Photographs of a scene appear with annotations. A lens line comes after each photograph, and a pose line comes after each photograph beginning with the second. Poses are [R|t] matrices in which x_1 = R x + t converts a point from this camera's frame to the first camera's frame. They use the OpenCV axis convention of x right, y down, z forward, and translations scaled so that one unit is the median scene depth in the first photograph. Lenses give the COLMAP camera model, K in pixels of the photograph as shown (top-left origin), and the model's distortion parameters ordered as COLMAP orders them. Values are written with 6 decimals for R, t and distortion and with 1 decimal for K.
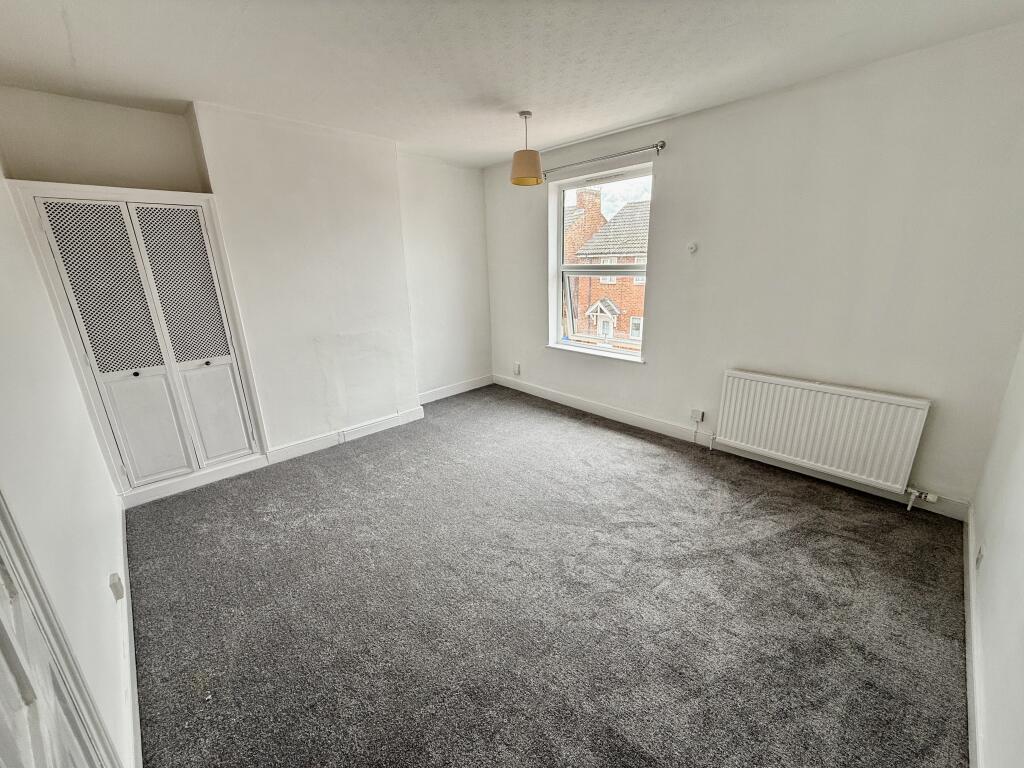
lens RADIAL K [[409.4, 0, 507.2], [0, 409.4, 384.7], [0, 0, 1]] dist [0.000403, 0.000170]
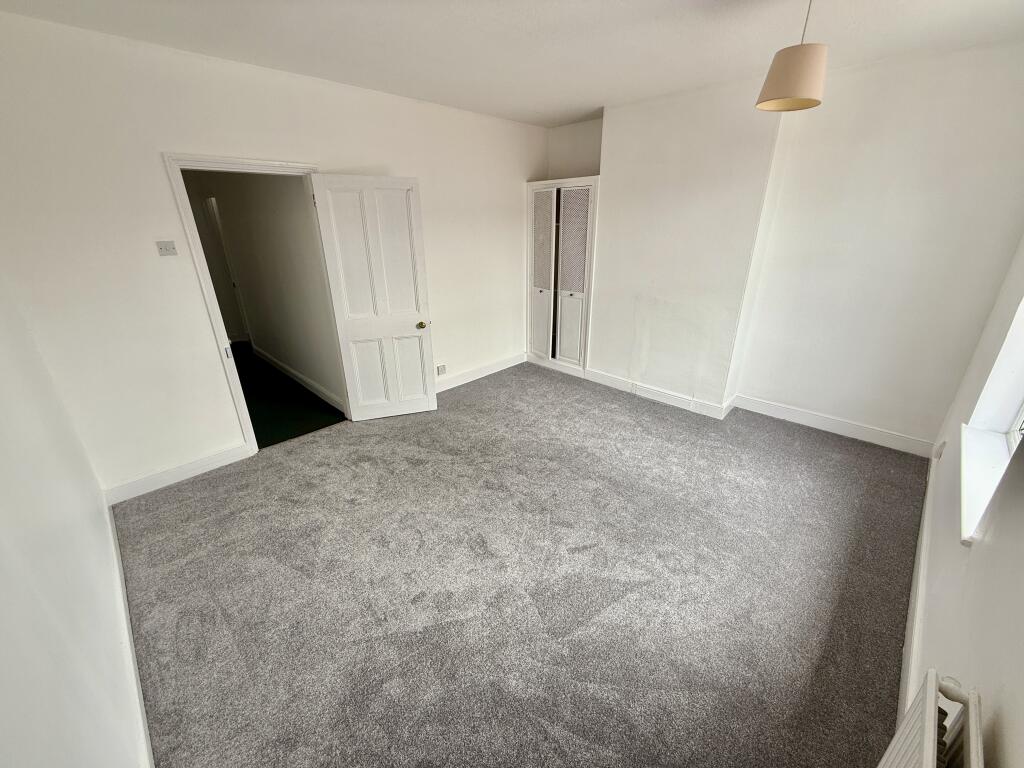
lens RADIAL K [[409.4, 0, 507.2], [0, 409.4, 384.7], [0, 0, 1]] dist [0.000403, 0.000170]
pose [[0.024984, 0.396673, -0.917620, 0.633871], [-0.277388, 0.884614, 0.374852, -0.212362], [0.960433, 0.245171, 0.132134, 0.539404]]
